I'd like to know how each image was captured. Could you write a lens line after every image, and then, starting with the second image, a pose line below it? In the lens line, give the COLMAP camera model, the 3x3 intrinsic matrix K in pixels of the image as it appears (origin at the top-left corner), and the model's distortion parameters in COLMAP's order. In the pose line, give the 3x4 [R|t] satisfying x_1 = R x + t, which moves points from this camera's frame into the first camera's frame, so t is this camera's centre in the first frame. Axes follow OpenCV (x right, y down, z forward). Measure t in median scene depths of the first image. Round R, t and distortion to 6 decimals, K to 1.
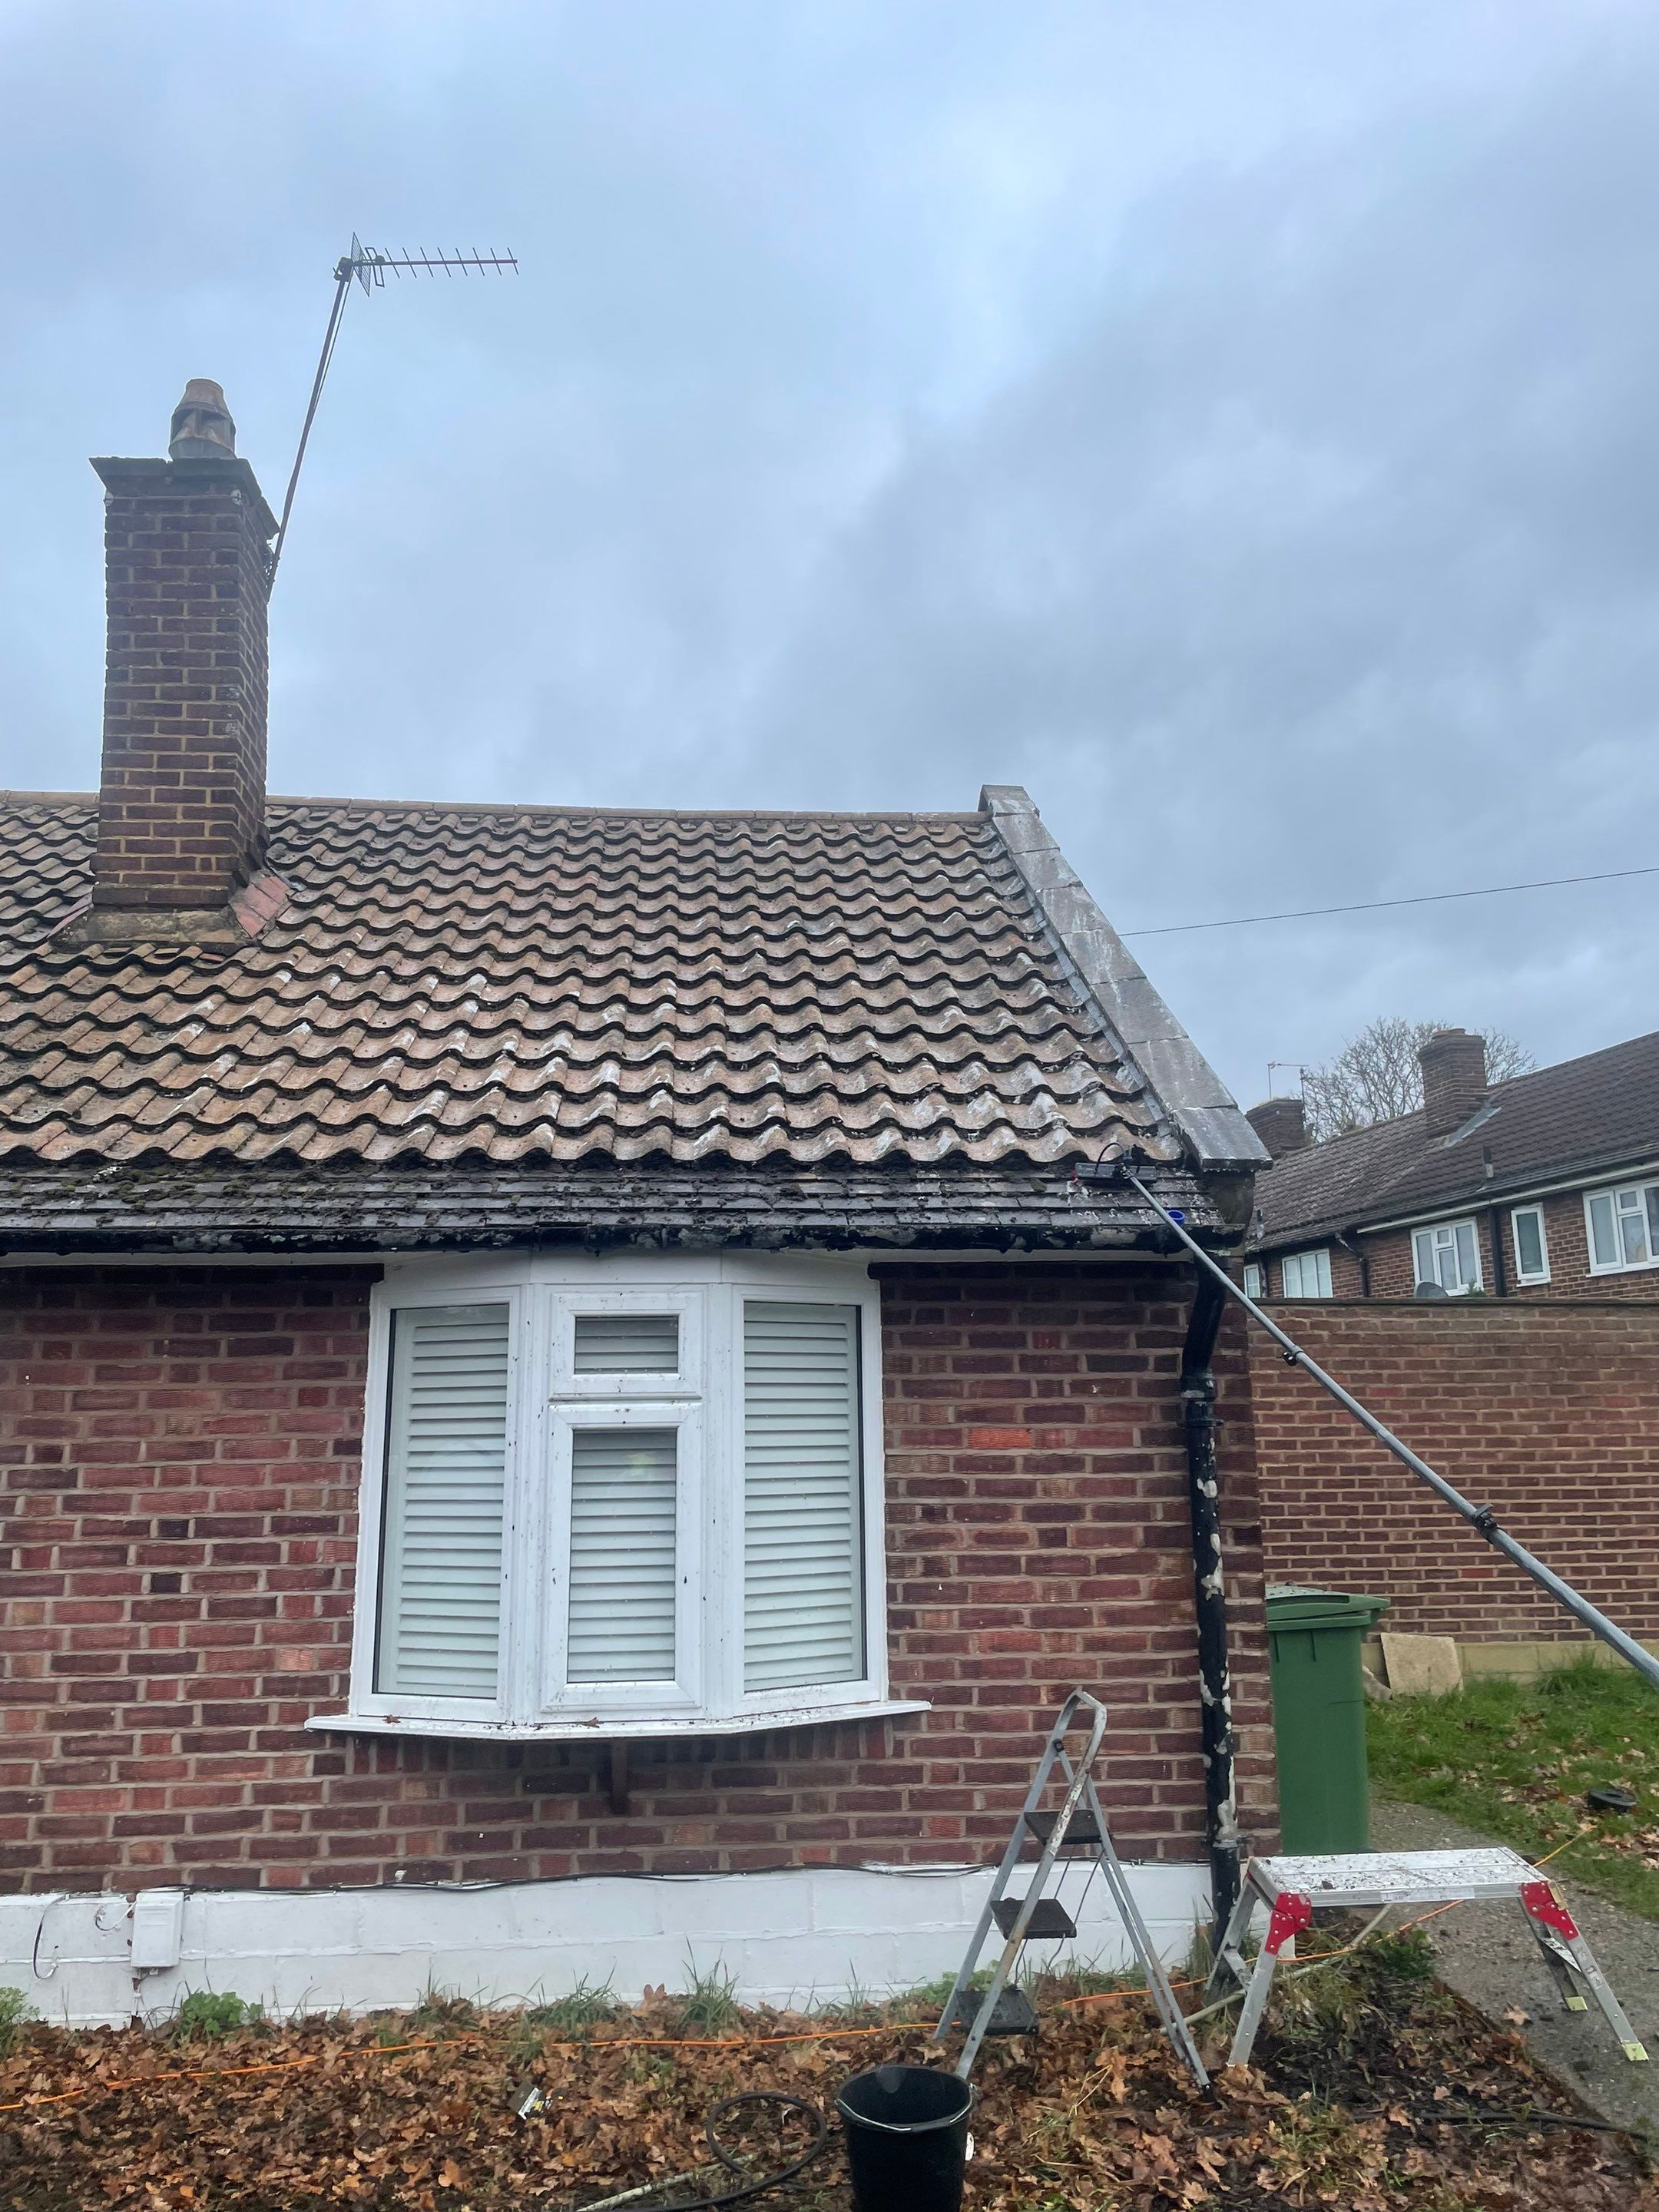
lens RADIAL K [[1701.9, 0, 831.8], [0, 1701.9, 1091.6], [0, 0, 1]] dist [0.081474, -0.097083]
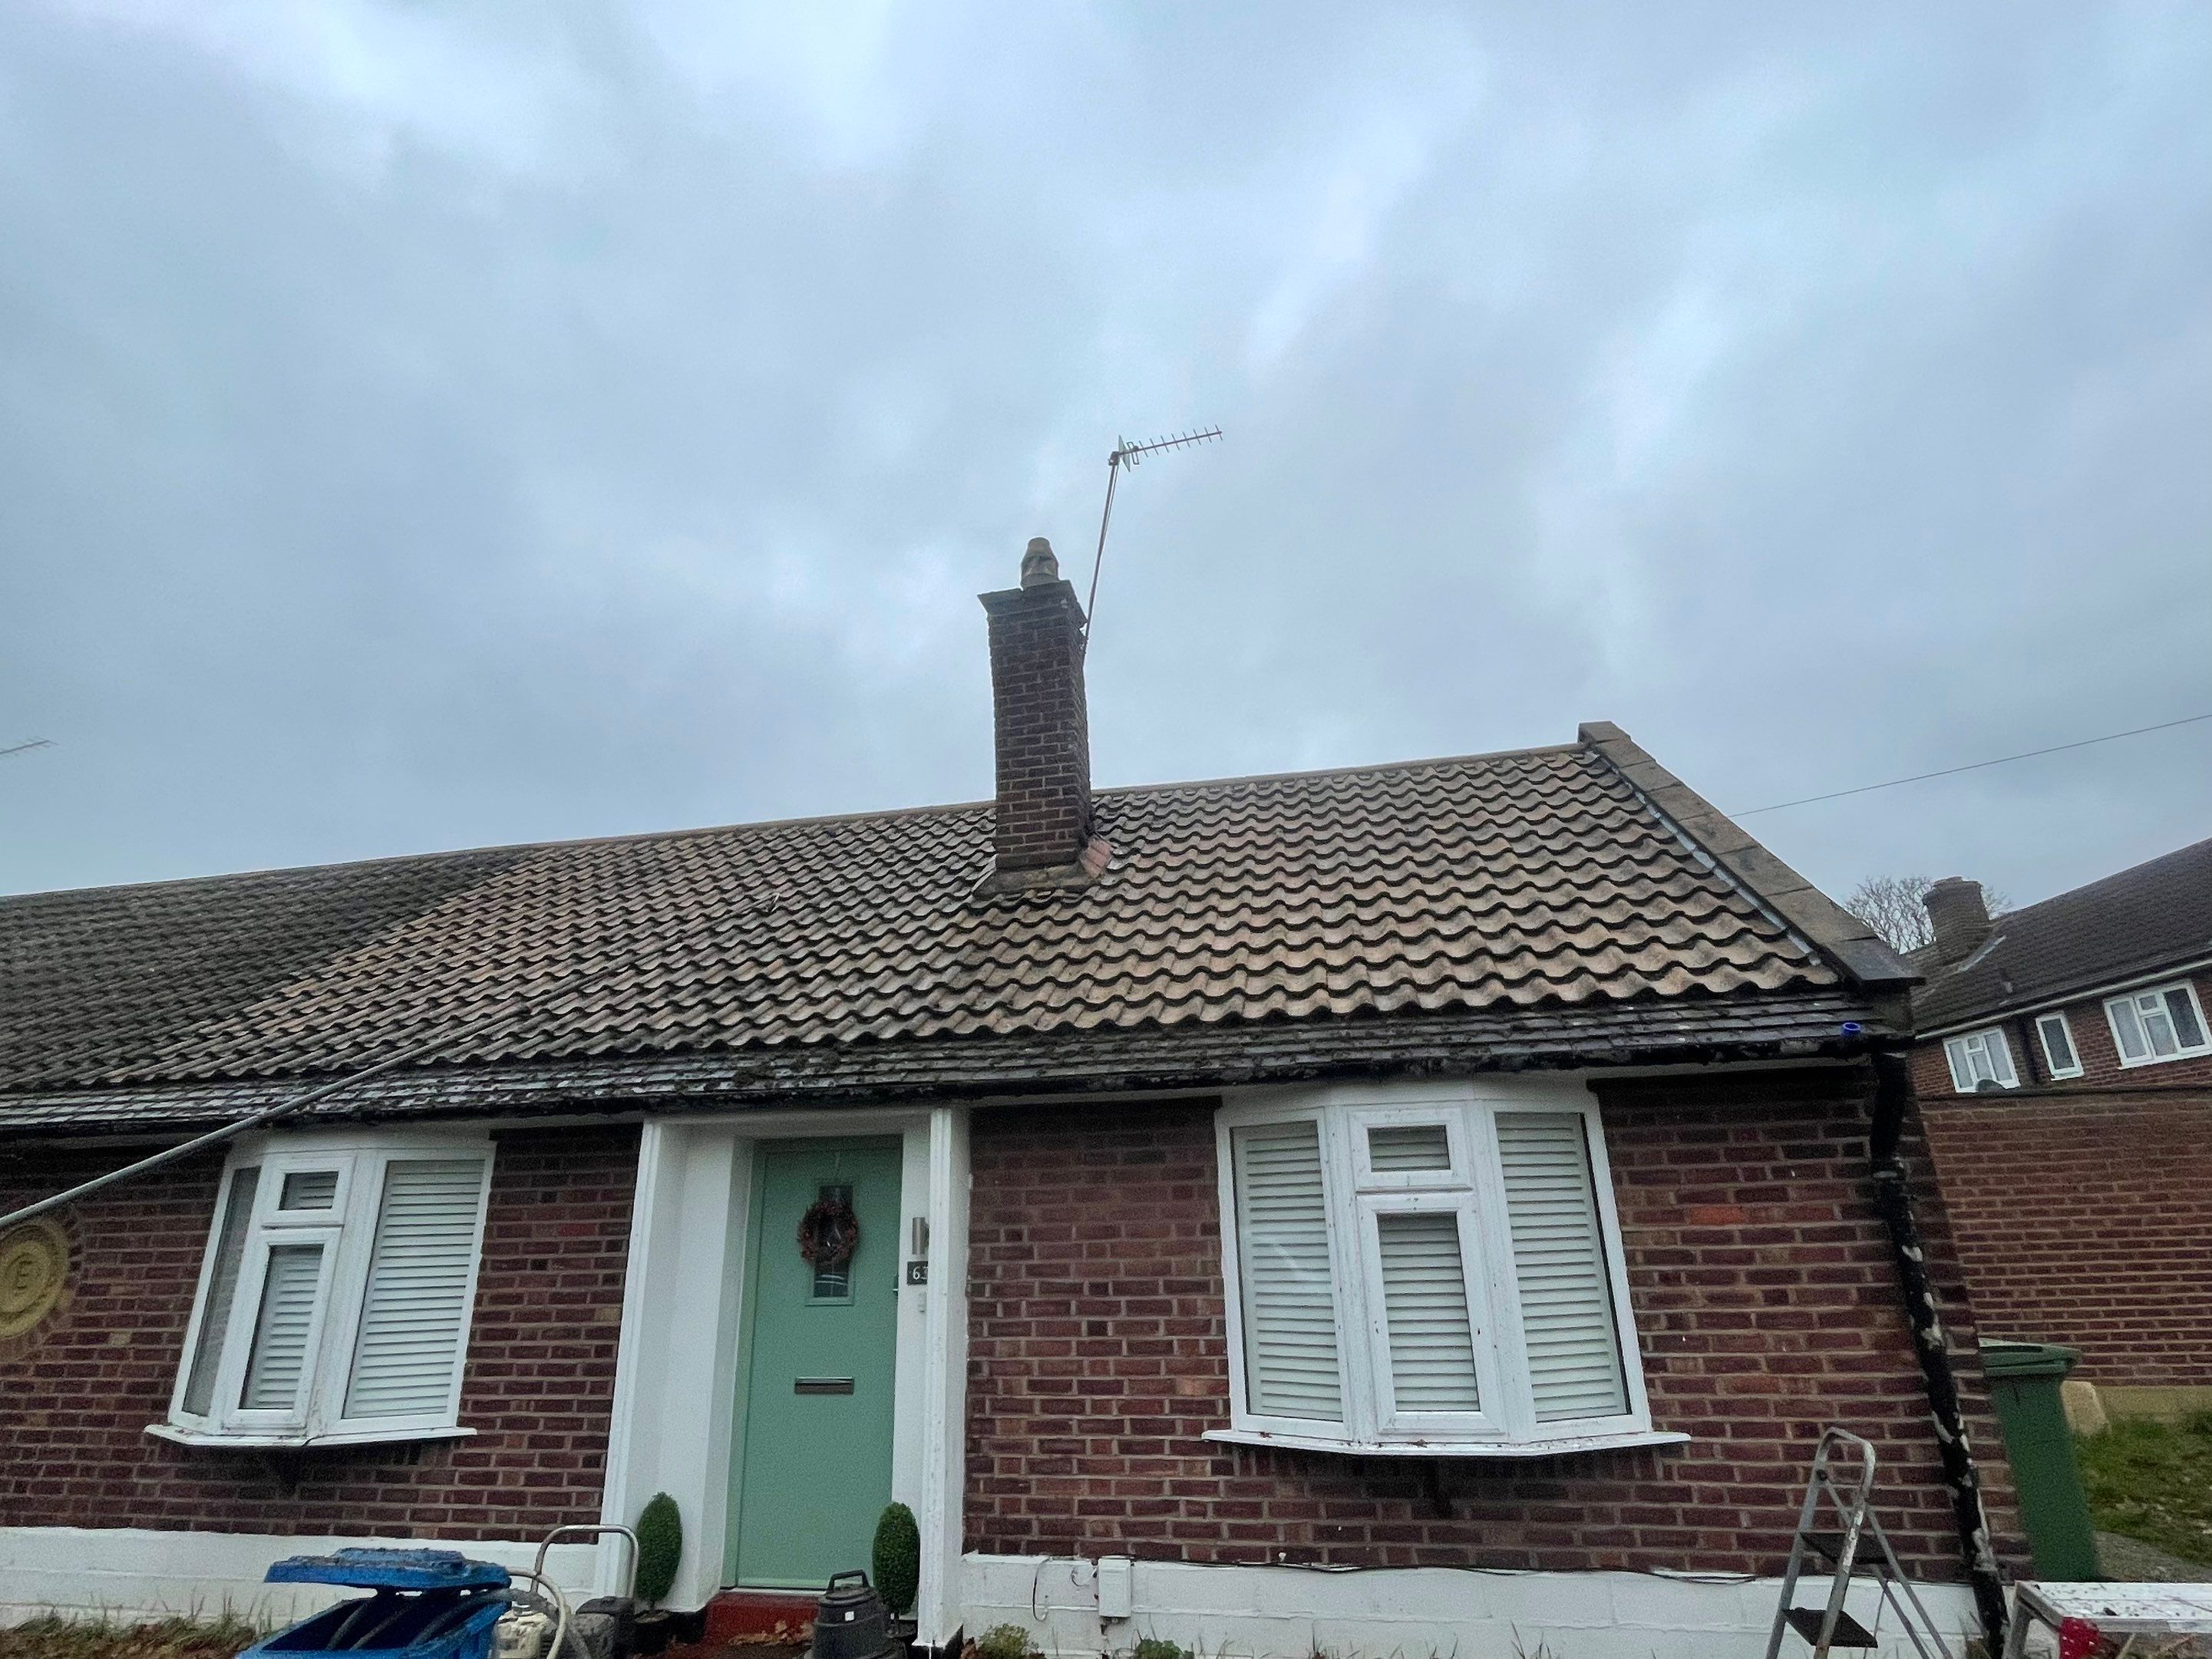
lens RADIAL K [[1160.4, 0, 1099.1], [0, 1160.4, 824.3], [0, 0, 1]] dist [-0.001268, -0.001467]
pose [[0.960784, -0.104201, -0.256974, -0.090795], [0.069464, 0.987605, -0.140751, 0.007252], [0.268455, 0.117381, 0.956114, 0.030004]]
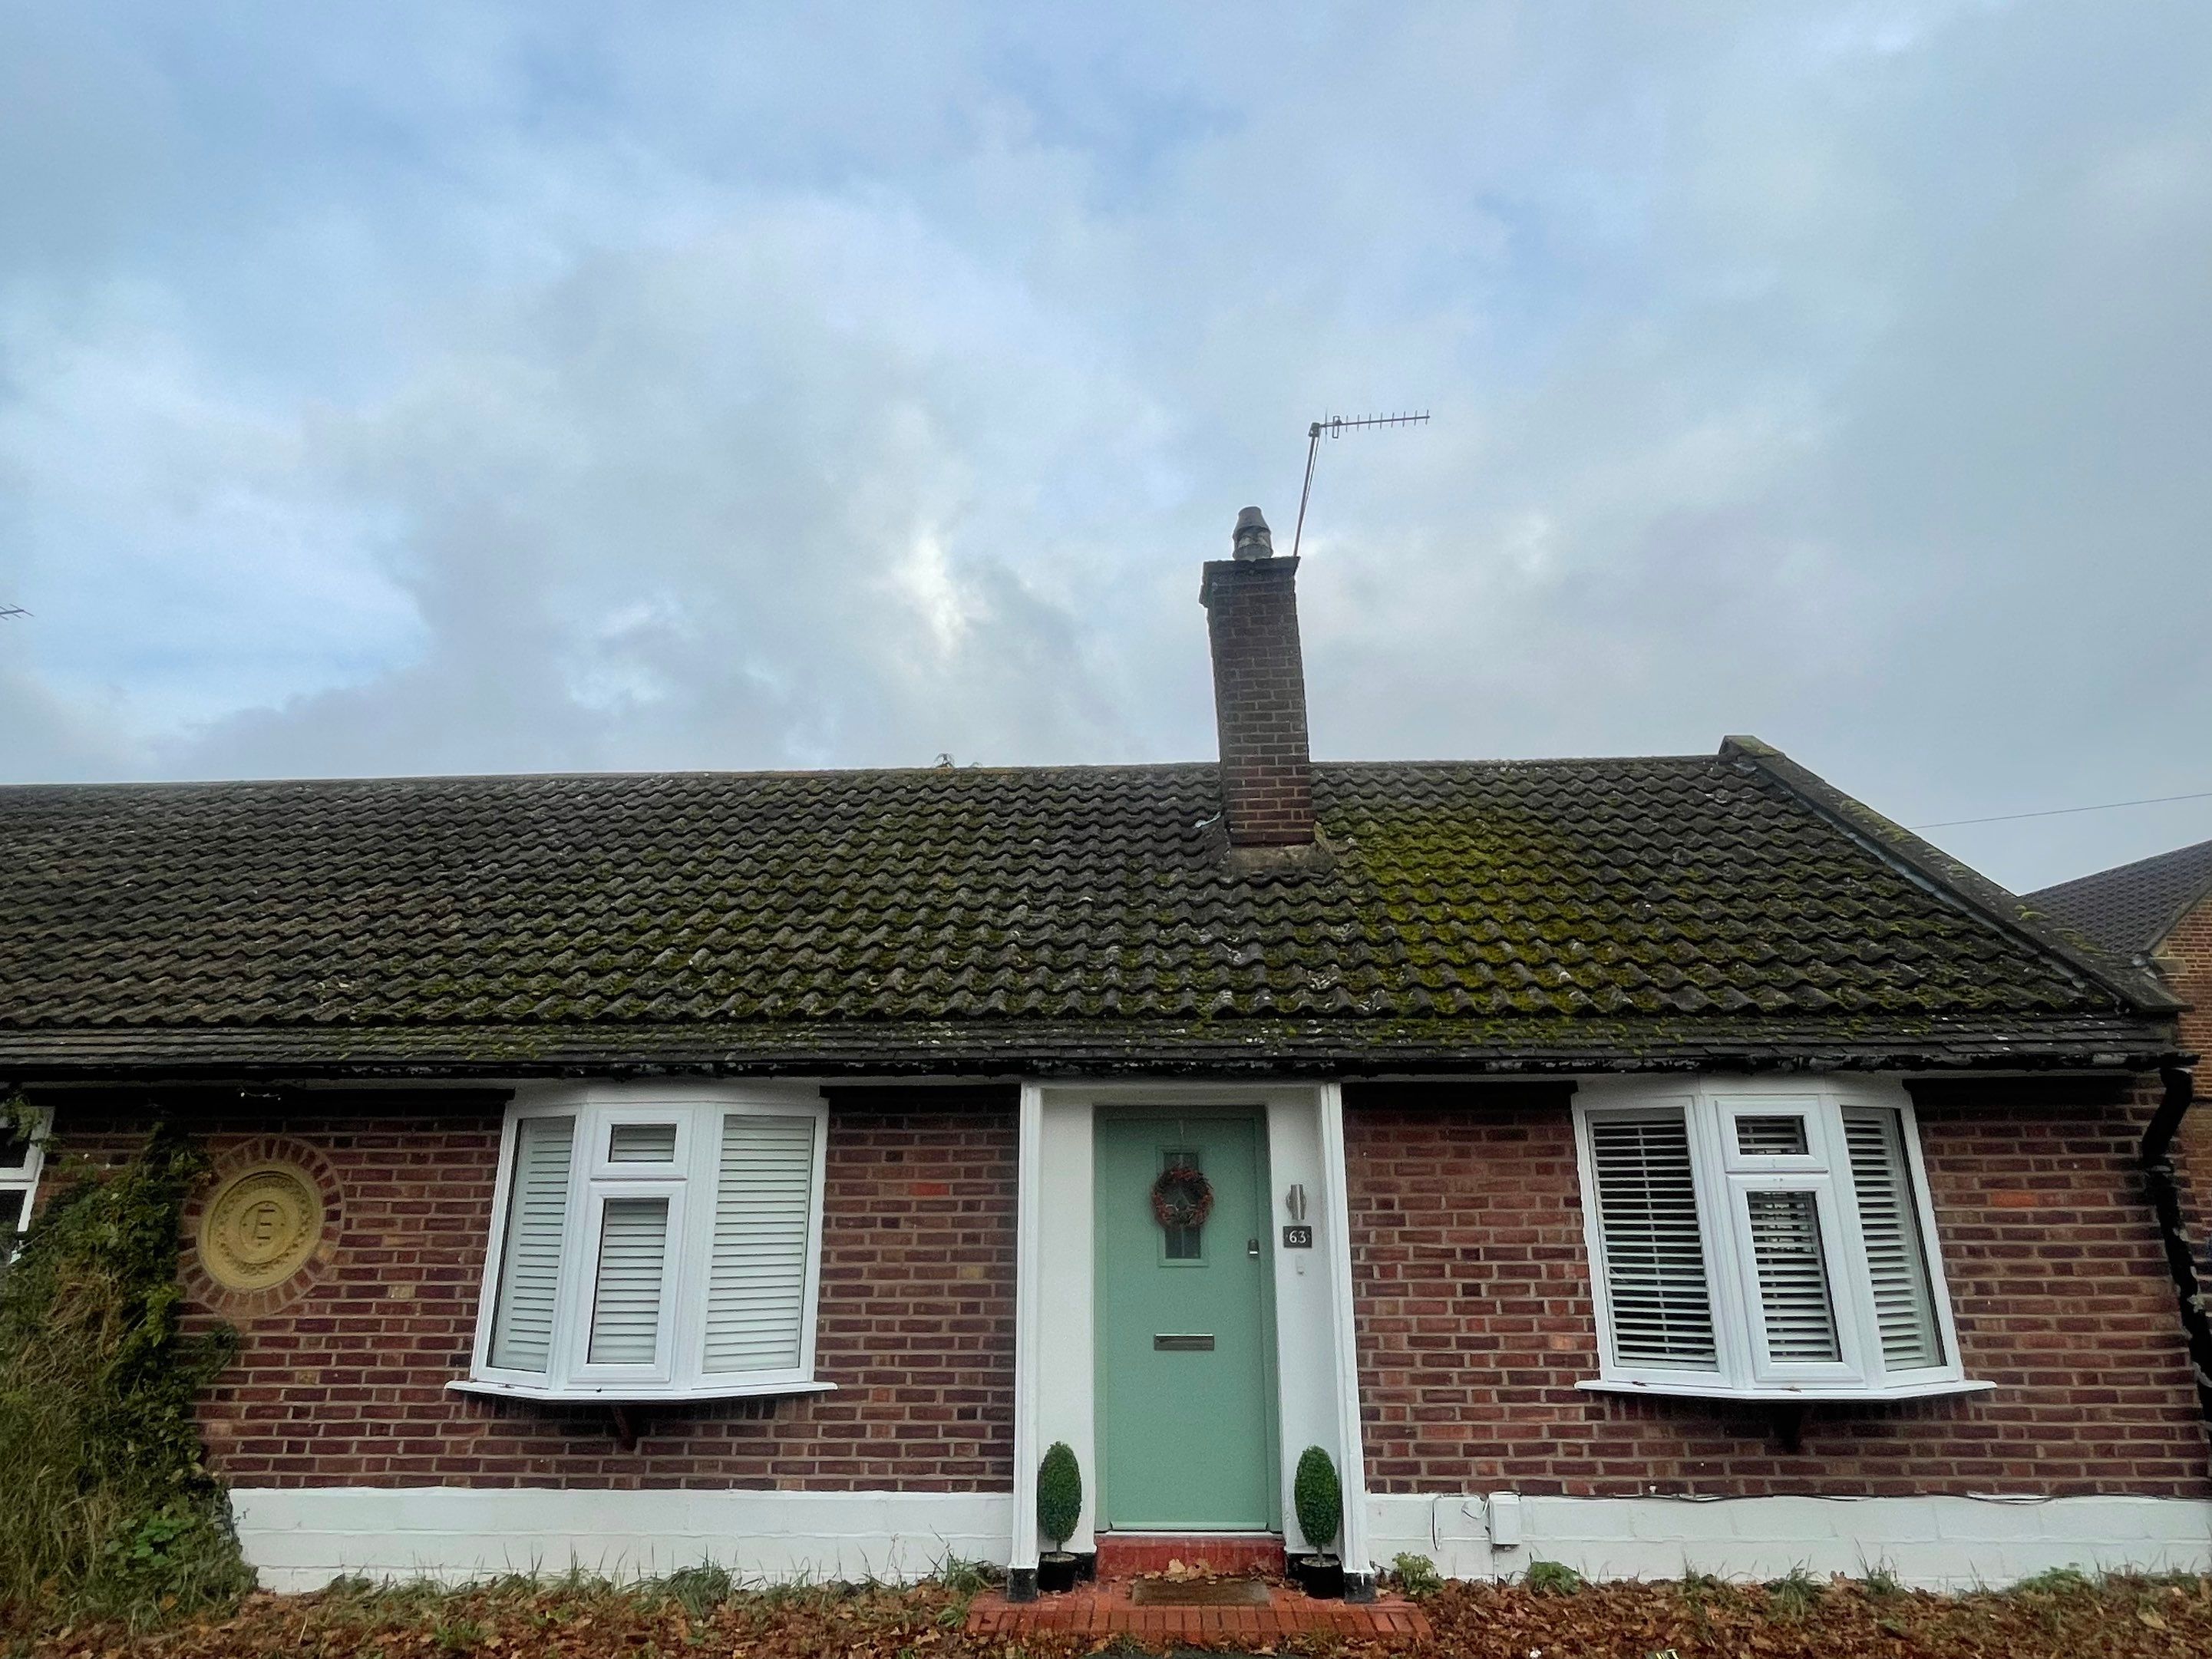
lens RADIAL K [[1240.6, 0, 1106.7], [0, 1240.6, 835.1], [0, 0, 1]] dist [-0.004800, 0.001870]
pose [[0.993368, -0.025792, -0.112052, -0.558344], [0.016603, 0.996479, -0.082178, -0.034650], [0.113777, 0.079773, 0.990298, -0.165769]]
